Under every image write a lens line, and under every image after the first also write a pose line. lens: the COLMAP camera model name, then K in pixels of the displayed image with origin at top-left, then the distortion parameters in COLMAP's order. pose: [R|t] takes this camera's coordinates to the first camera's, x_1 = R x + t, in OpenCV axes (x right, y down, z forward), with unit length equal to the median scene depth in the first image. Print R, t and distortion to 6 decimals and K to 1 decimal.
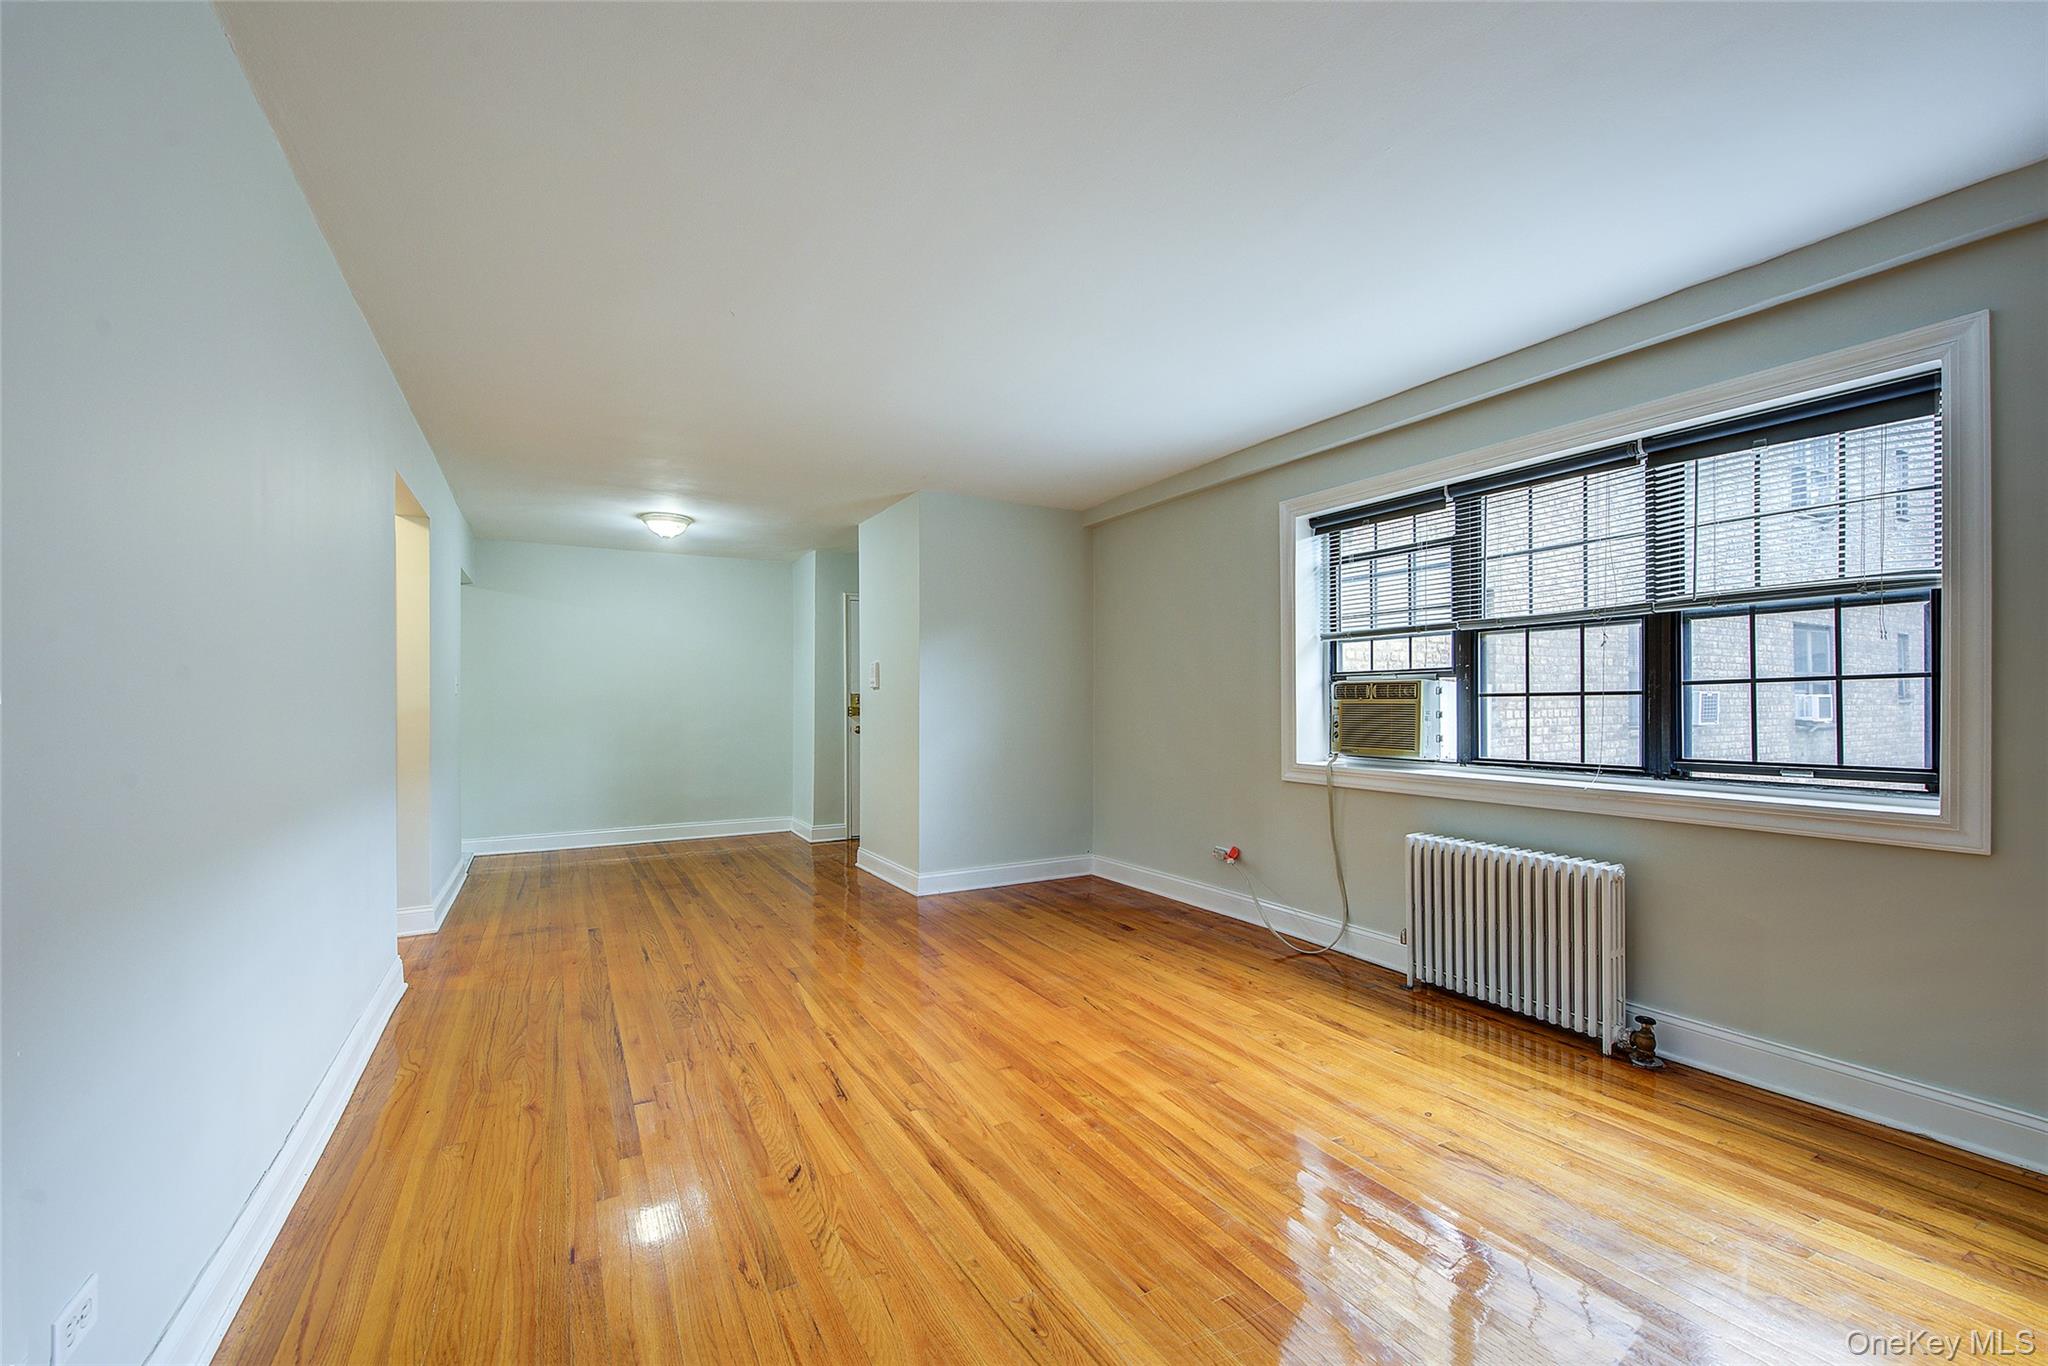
lens RADIAL K [[836.5, 0, 1033.8], [0, 836.5, 703.3], [0, 0, 1]] dist [0.000994, -0.002038]
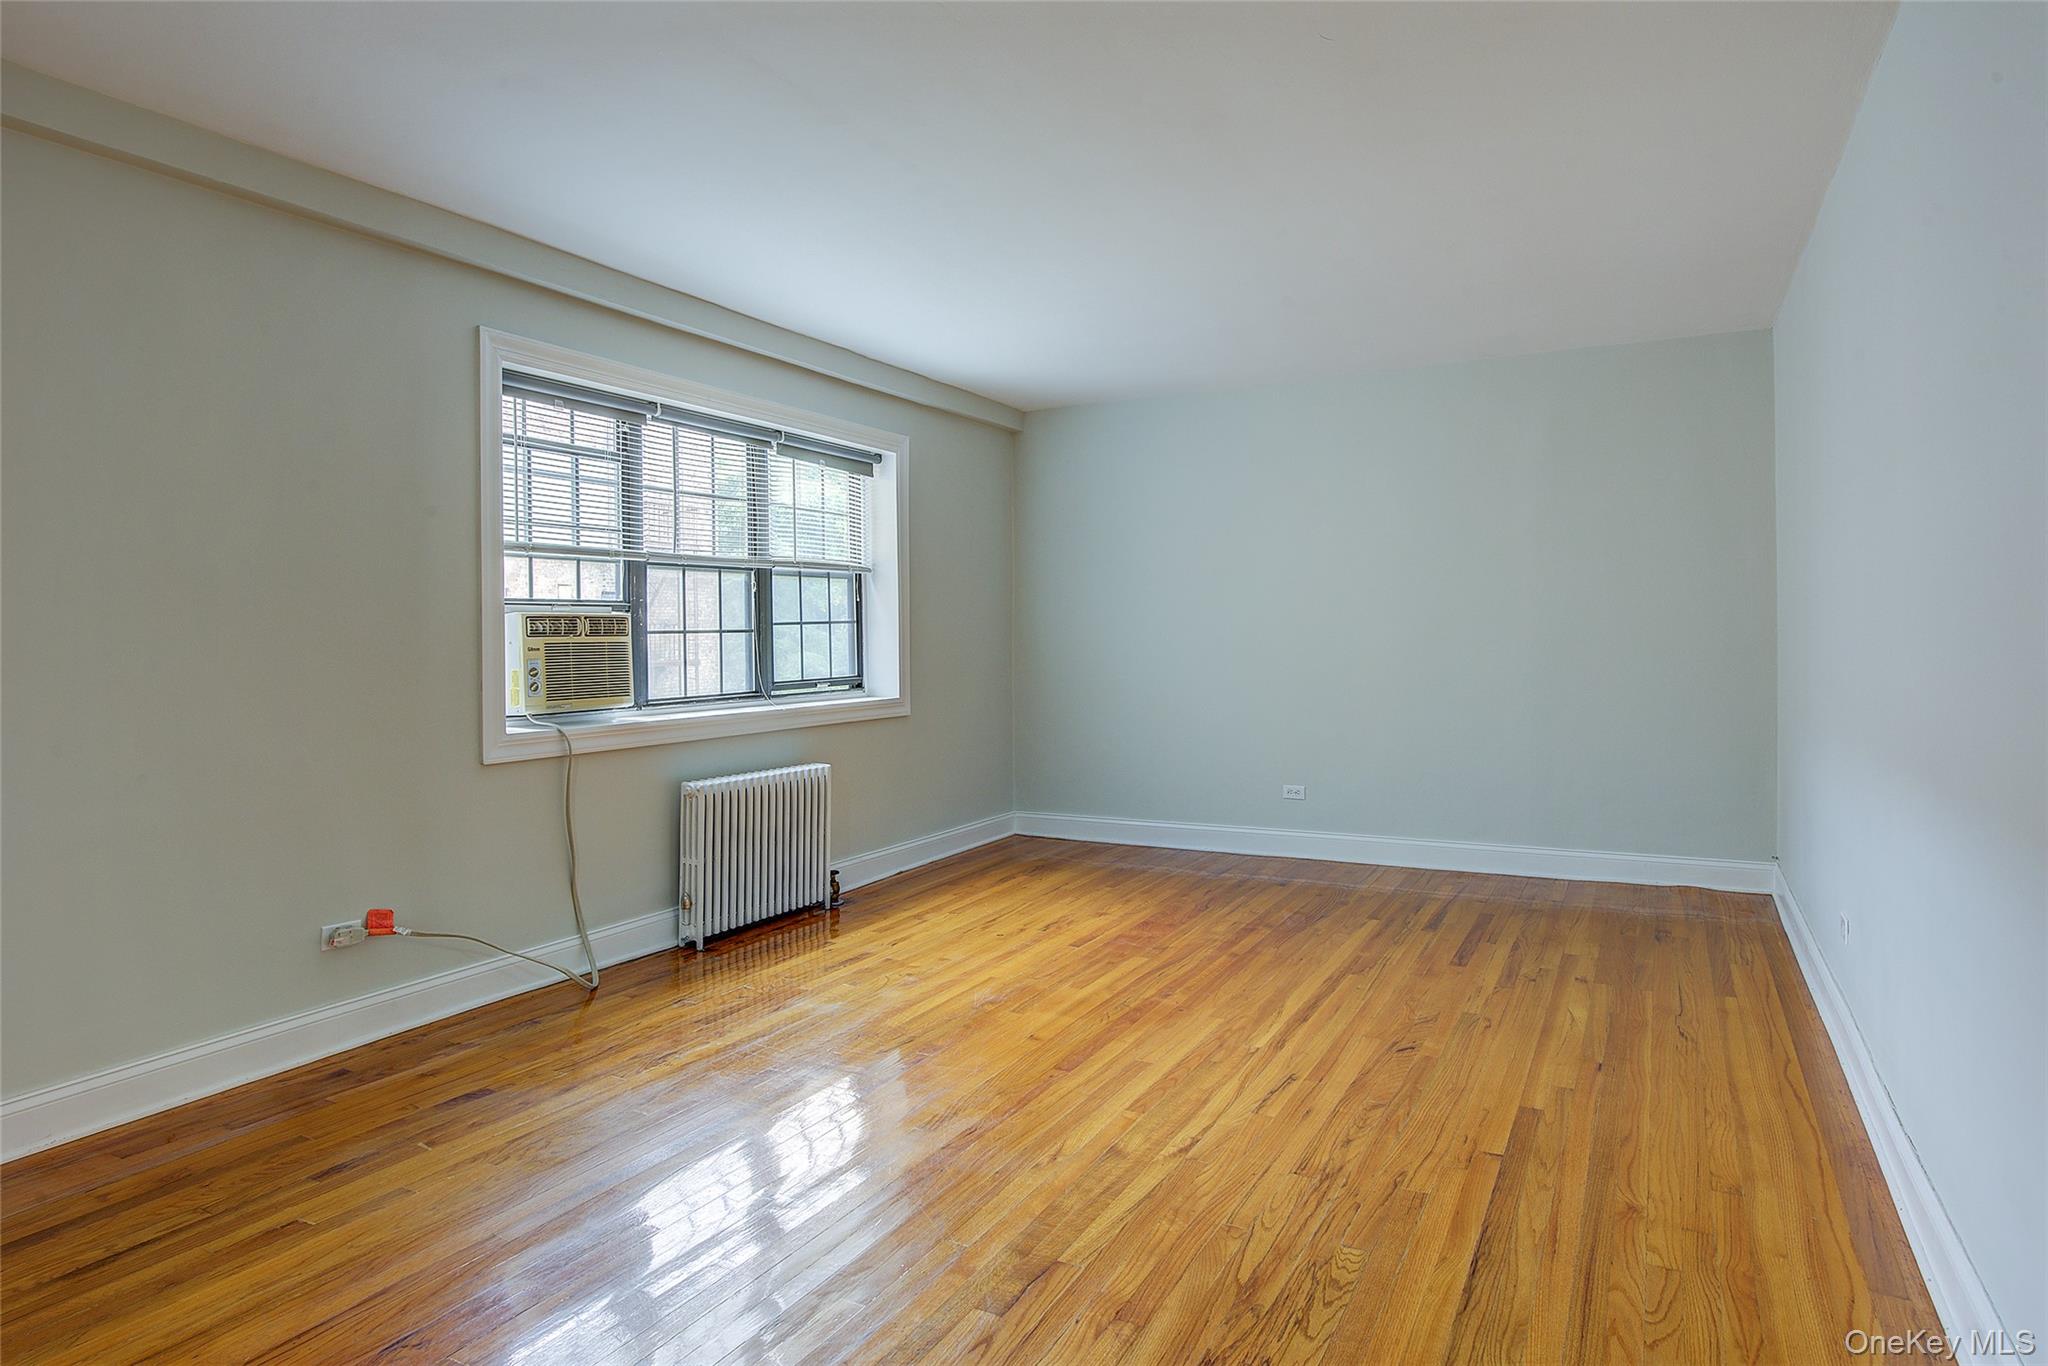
lens RADIAL K [[1146.9, 0, 1025.2], [0, 1146.9, 645.5], [0, 0, 1]] dist [-0.000497, -0.000975]
pose [[-0.519688, -0.002227, 0.854353, -0.879406], [0.011256, 0.999892, 0.009454, -0.002685], [-0.854282, 0.014530, -0.519606, 1.466060]]
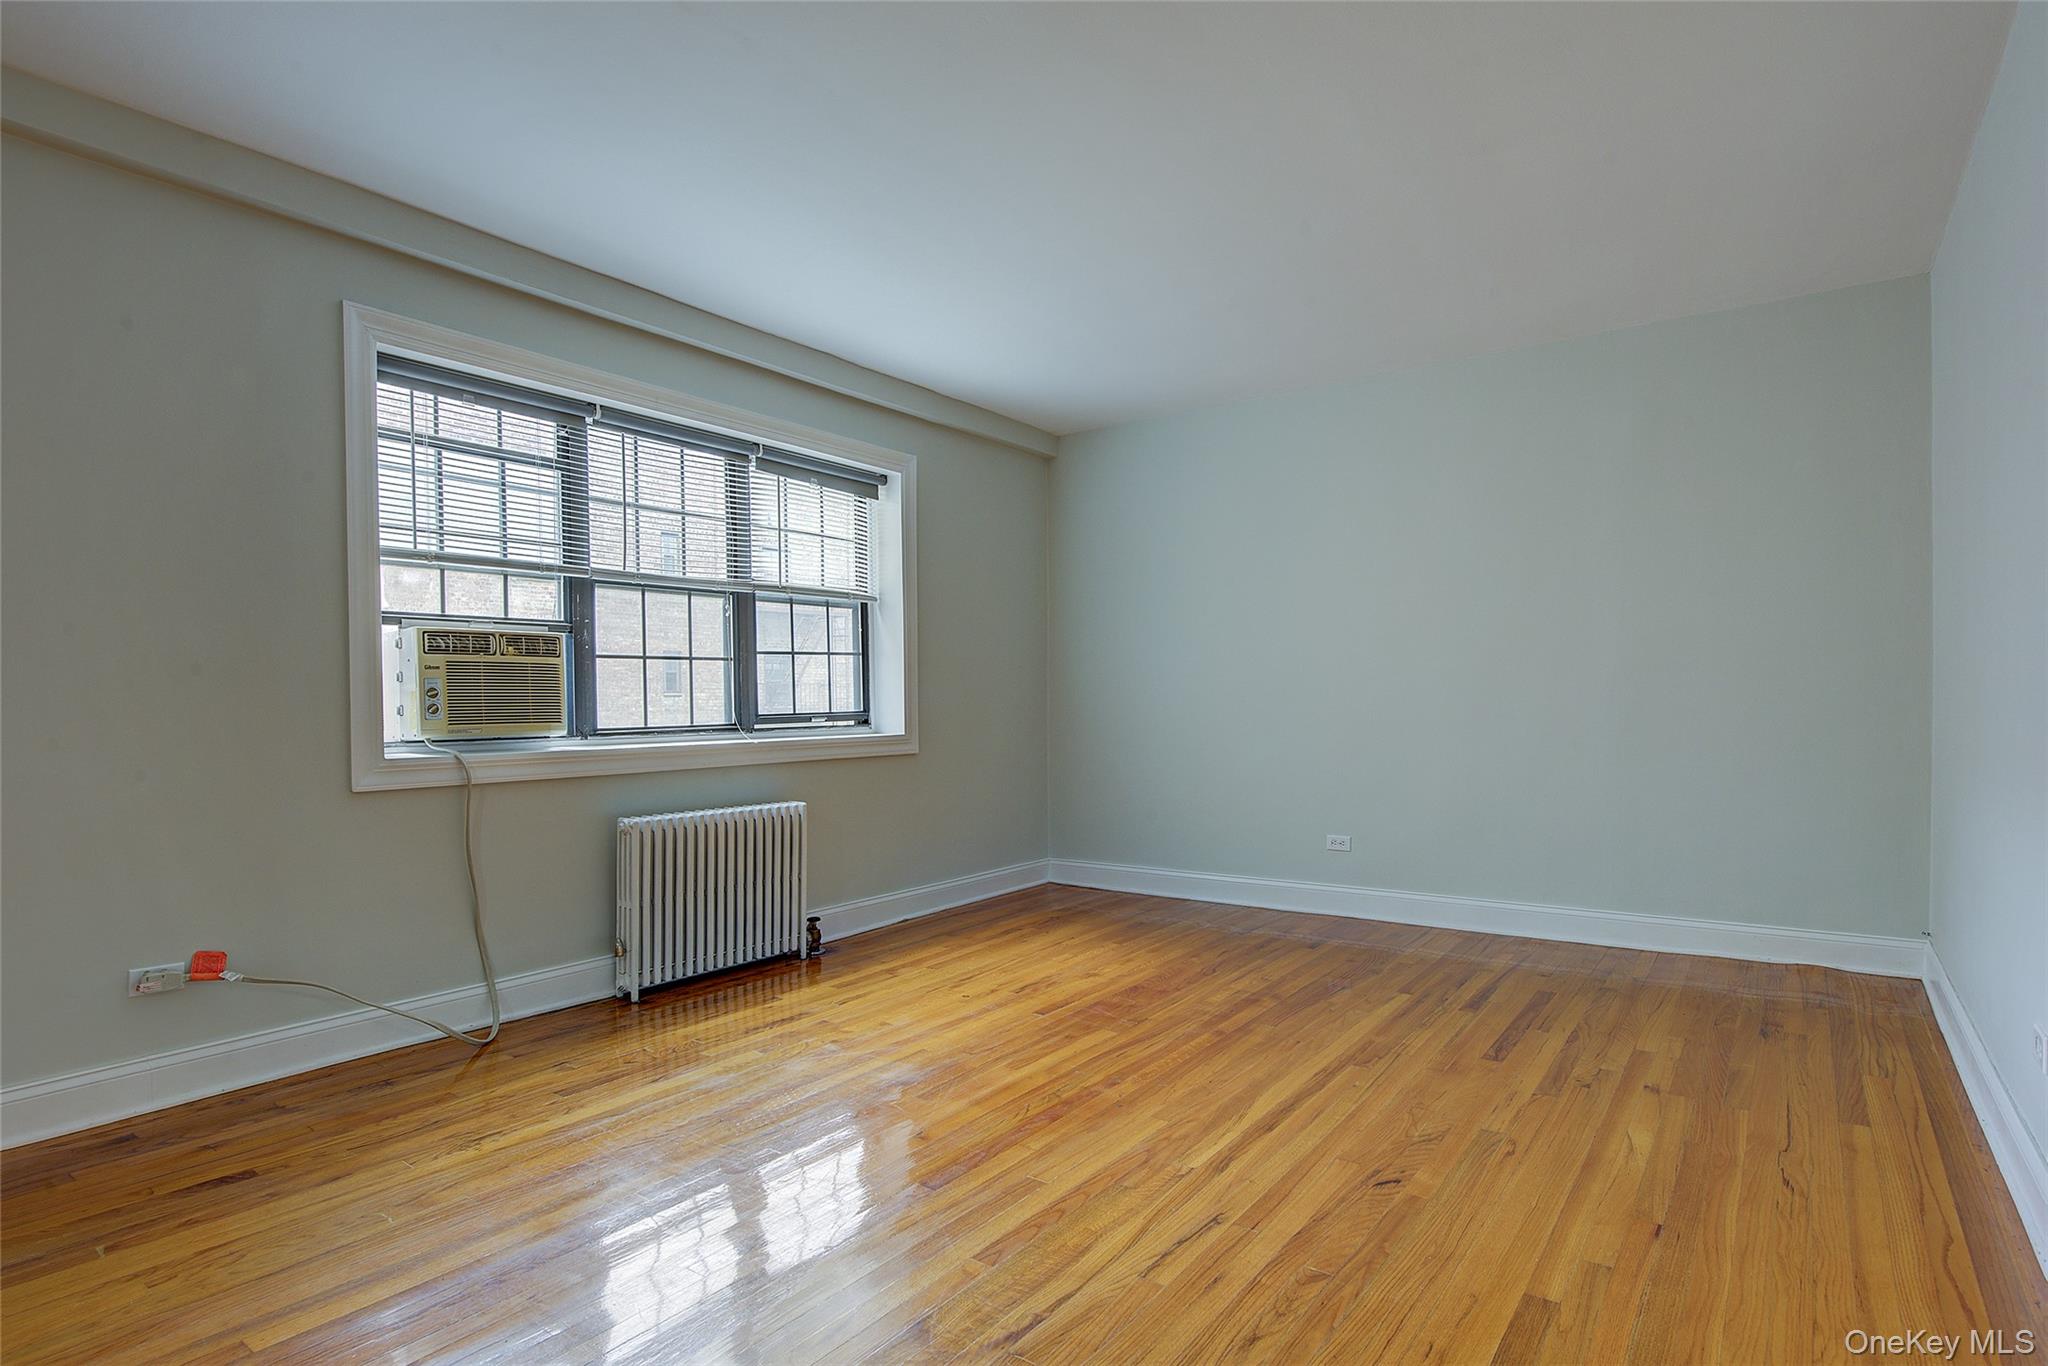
lens RADIAL K [[1040.0, 0, 1037.1], [0, 1040.0, 713.9], [0, 0, 1]] dist [-0.001565, 0.000916]
pose [[-0.407295, -0.009608, 0.913246, -0.722564], [0.009419, 0.999847, 0.014720, 0.043239], [-0.913248, 0.014598, -0.407142, 1.146808]]
